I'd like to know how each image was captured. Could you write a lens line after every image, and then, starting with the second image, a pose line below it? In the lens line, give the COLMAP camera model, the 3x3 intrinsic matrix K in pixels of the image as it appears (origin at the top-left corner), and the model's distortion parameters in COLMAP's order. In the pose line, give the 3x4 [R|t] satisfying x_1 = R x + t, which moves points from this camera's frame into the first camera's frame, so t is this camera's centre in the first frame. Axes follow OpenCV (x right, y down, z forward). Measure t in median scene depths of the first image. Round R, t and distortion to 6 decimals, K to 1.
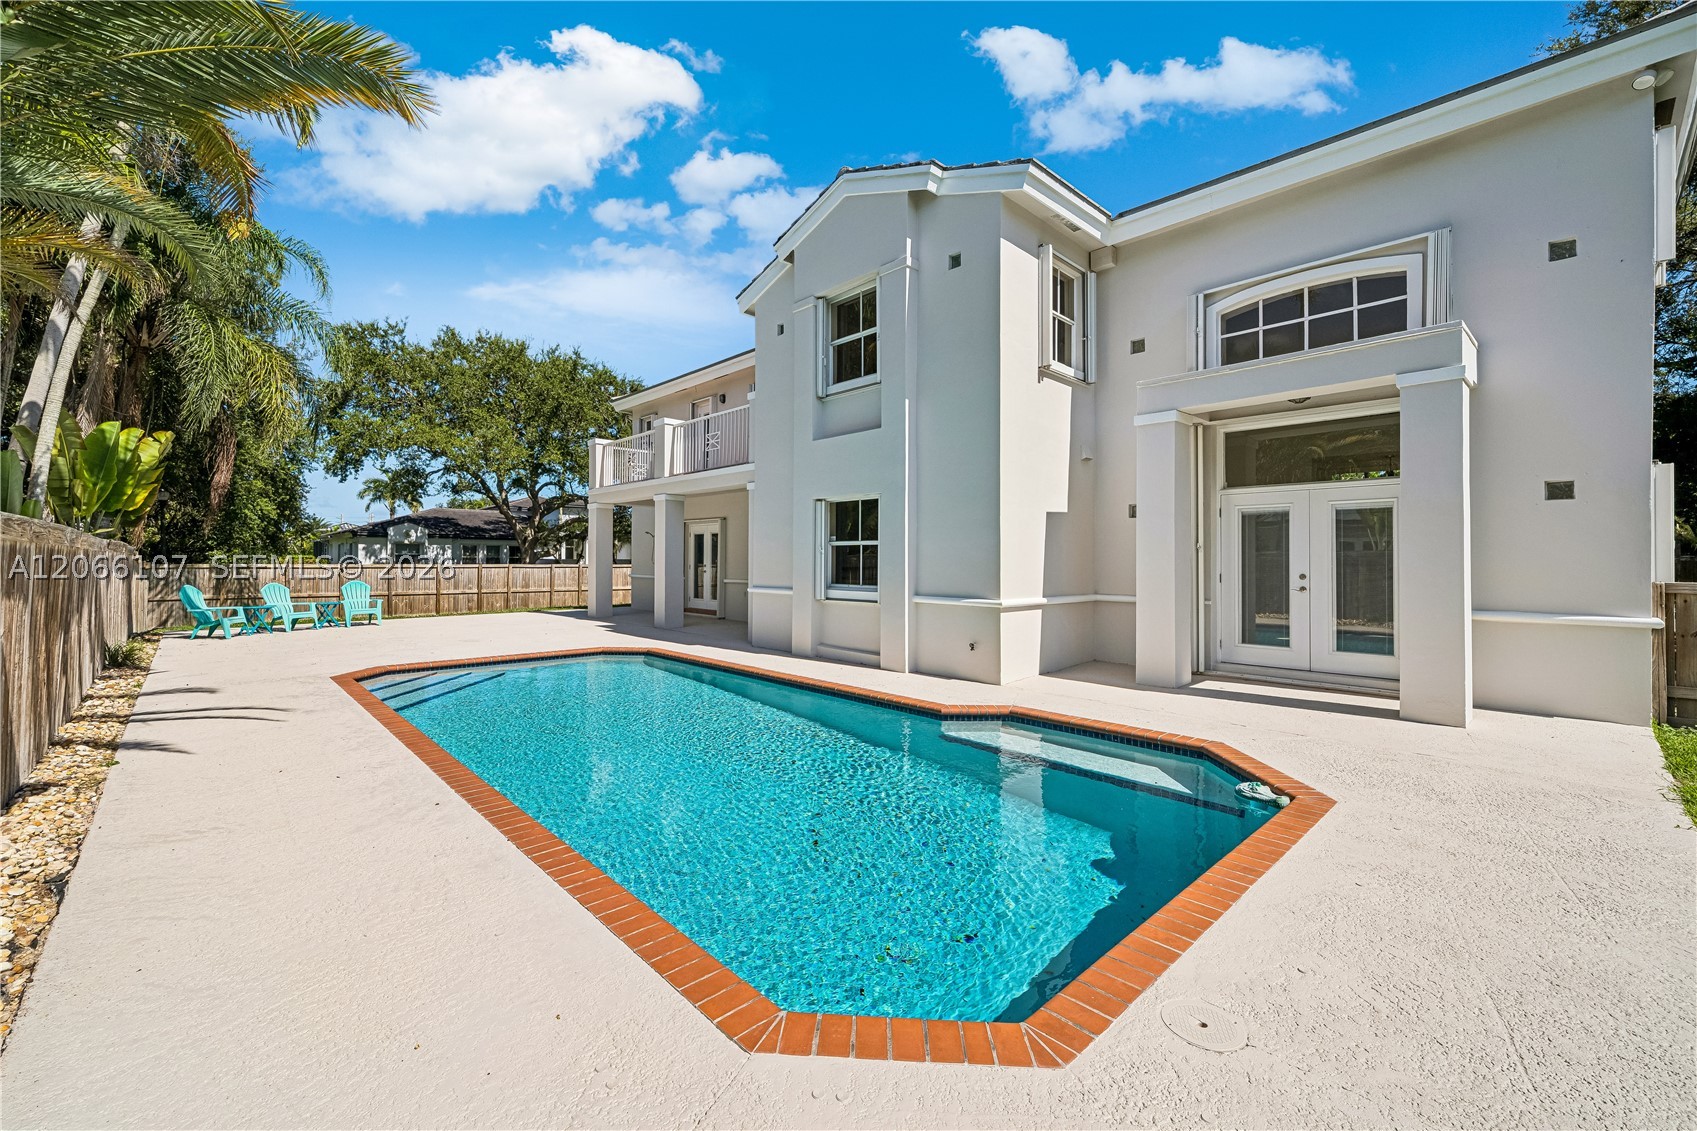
lens RADIAL K [[679.9, 0, 841.3], [0, 679.9, 558.1], [0, 0, 1]] dist [-0.000955, -0.000097]
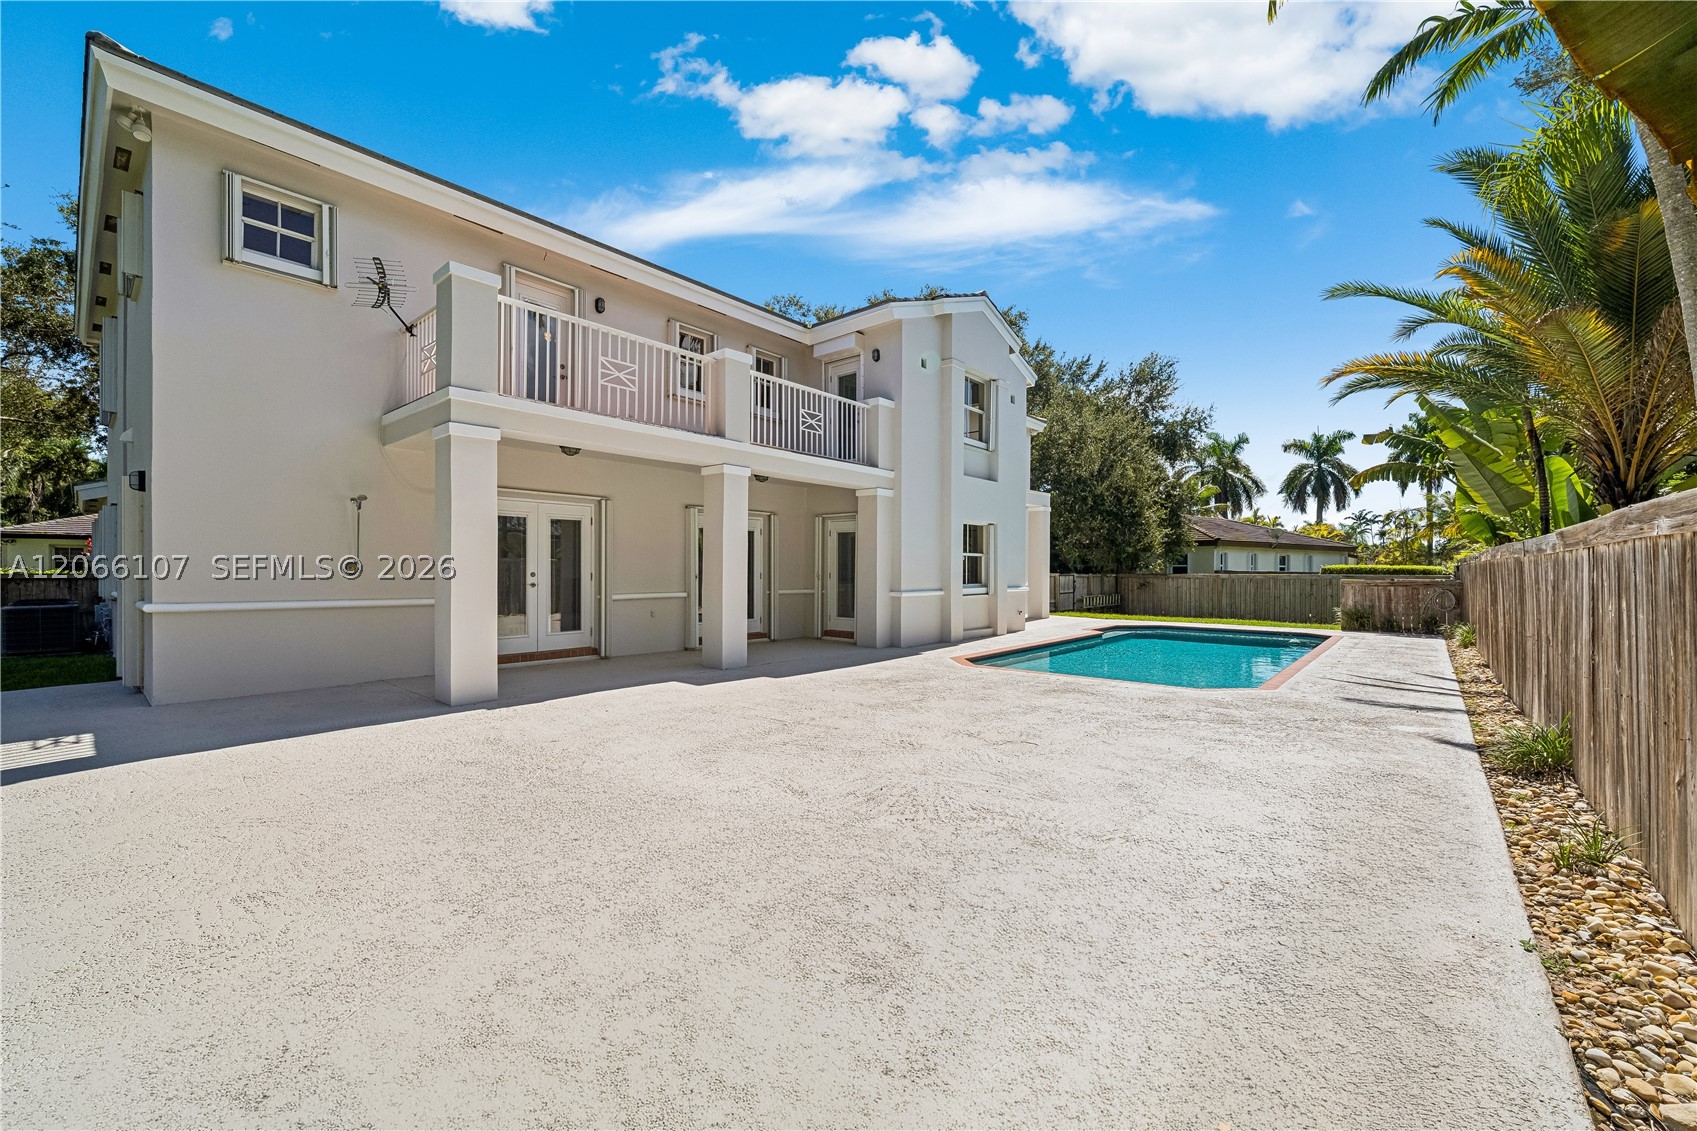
lens RADIAL K [[687.5, 0, 848.5], [0, 687.5, 565.5], [0, 0, 1]] dist [-0.000225, 0.000181]
pose [[-0.109614, -0.006957, 0.993950, -1.366878], [-0.012157, 0.999910, 0.005658, -0.004927], [-0.993900, -0.011464, -0.109689, 1.400782]]
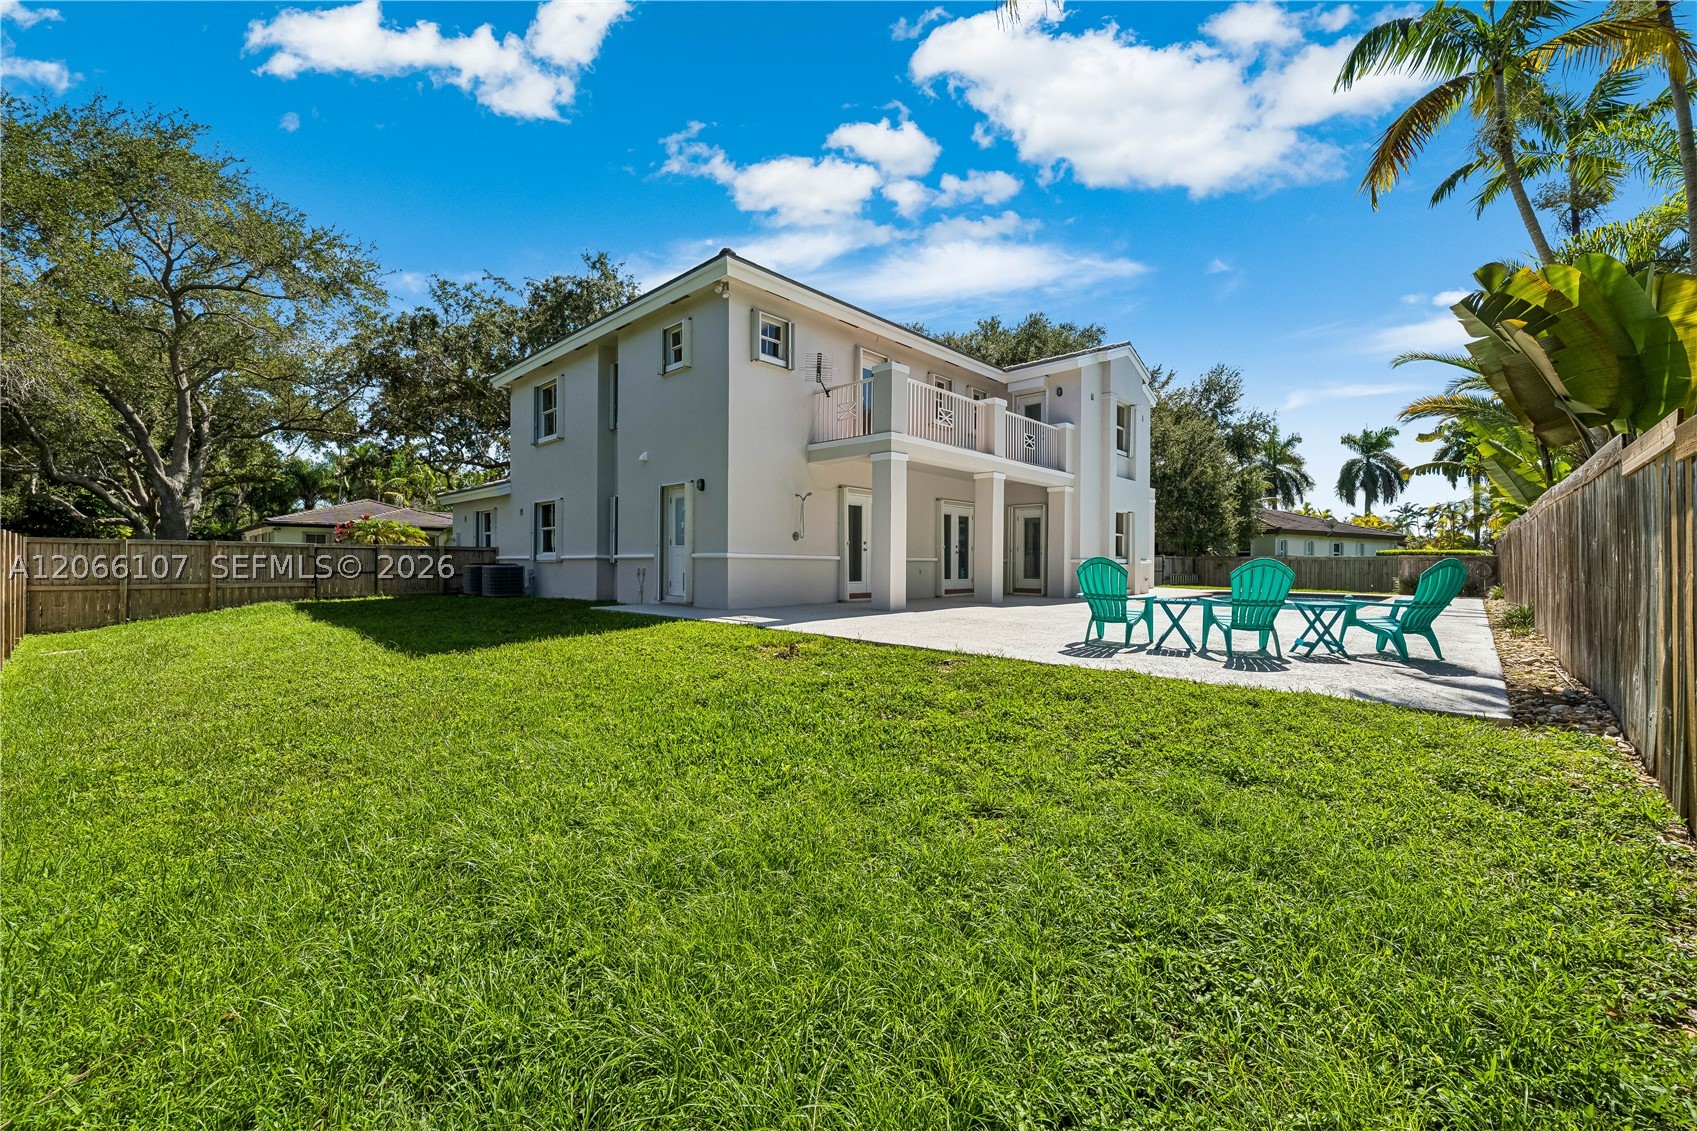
lens RADIAL K [[679.9, 0, 841.3], [0, 679.9, 558.1], [0, 0, 1]] dist [-0.000955, -0.000097]
pose [[-0.057370, -0.006558, 0.998331, -1.830020], [-0.014341, 0.999881, 0.005744, 0.043197], [-0.998250, -0.013987, -0.057457, 1.862442]]
